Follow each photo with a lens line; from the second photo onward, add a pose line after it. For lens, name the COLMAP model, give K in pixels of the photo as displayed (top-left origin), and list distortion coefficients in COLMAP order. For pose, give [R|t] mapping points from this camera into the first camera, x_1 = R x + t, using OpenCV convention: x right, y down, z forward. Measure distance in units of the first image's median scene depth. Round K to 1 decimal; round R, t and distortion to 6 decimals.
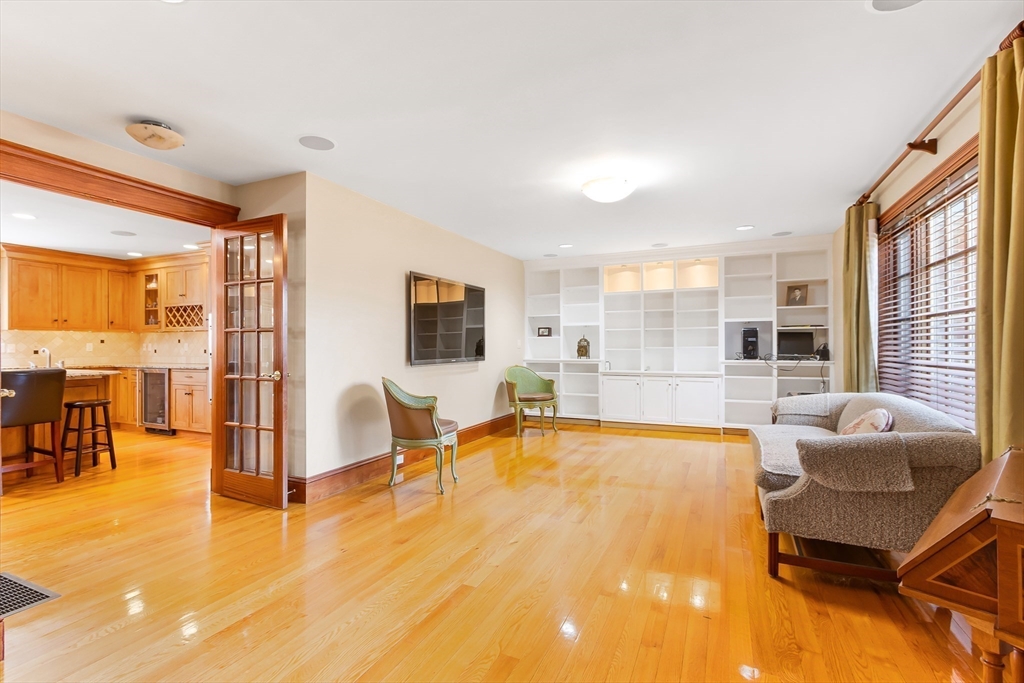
lens RADIAL K [[466.1, 0, 512.0], [0, 466.1, 341.5], [0, 0, 1]] dist [0.001170, 0.000173]
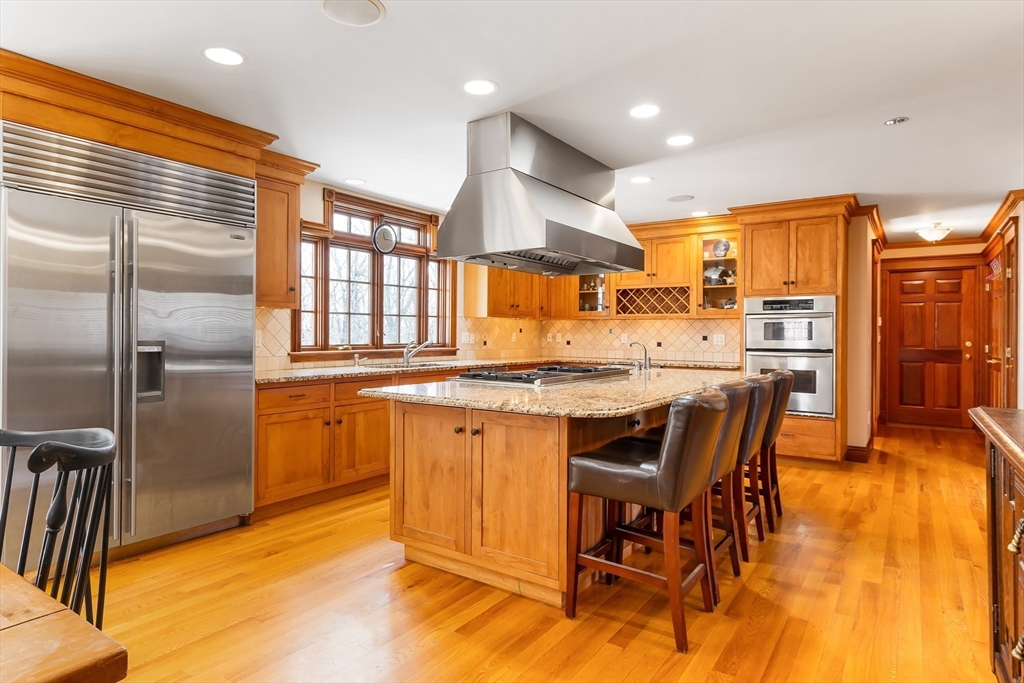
lens RADIAL K [[563.7, 0, 512.0], [0, 563.7, 341.5], [0, 0, 1]] dist [-0.032513, -0.000427]
pose [[0.983730, 0.014488, -0.179068, -0.745797], [-0.010610, 0.999688, 0.022593, -0.003361], [0.179339, -0.020325, 0.983577, -0.002601]]
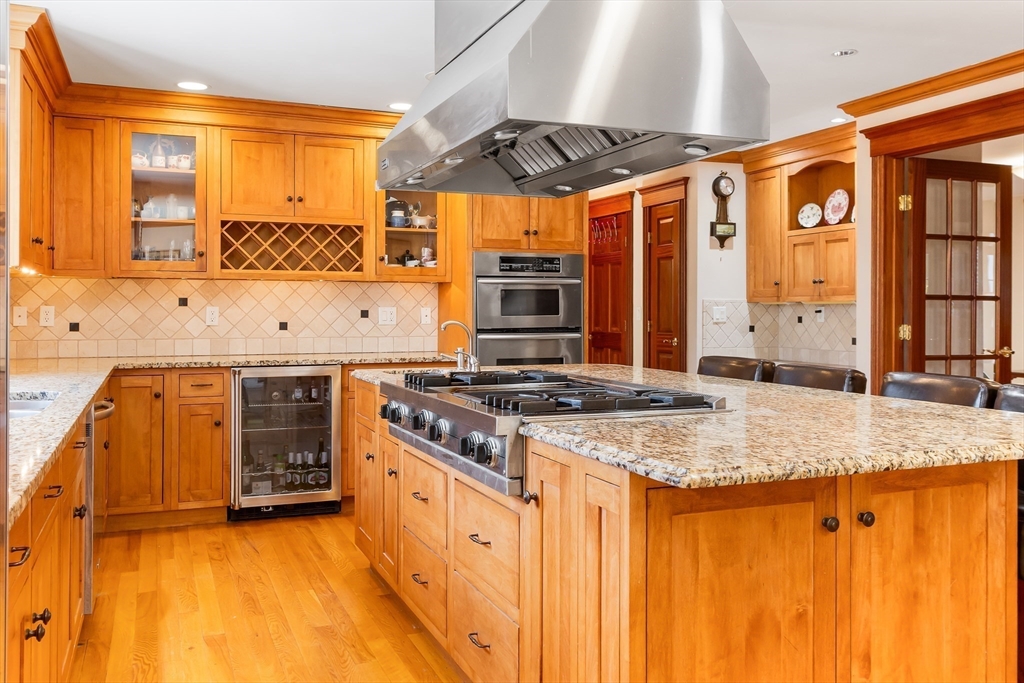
lens RADIAL K [[881.3, 0, 511.6], [0, 881.3, 310.2], [0, 0, 1]] dist [0.008900, 0.000461]
pose [[0.682568, 0.005185, 0.730803, -1.142685], [-0.011718, 0.999924, 0.003851, 0.000095], [-0.730728, -0.011192, 0.682577, 0.269844]]
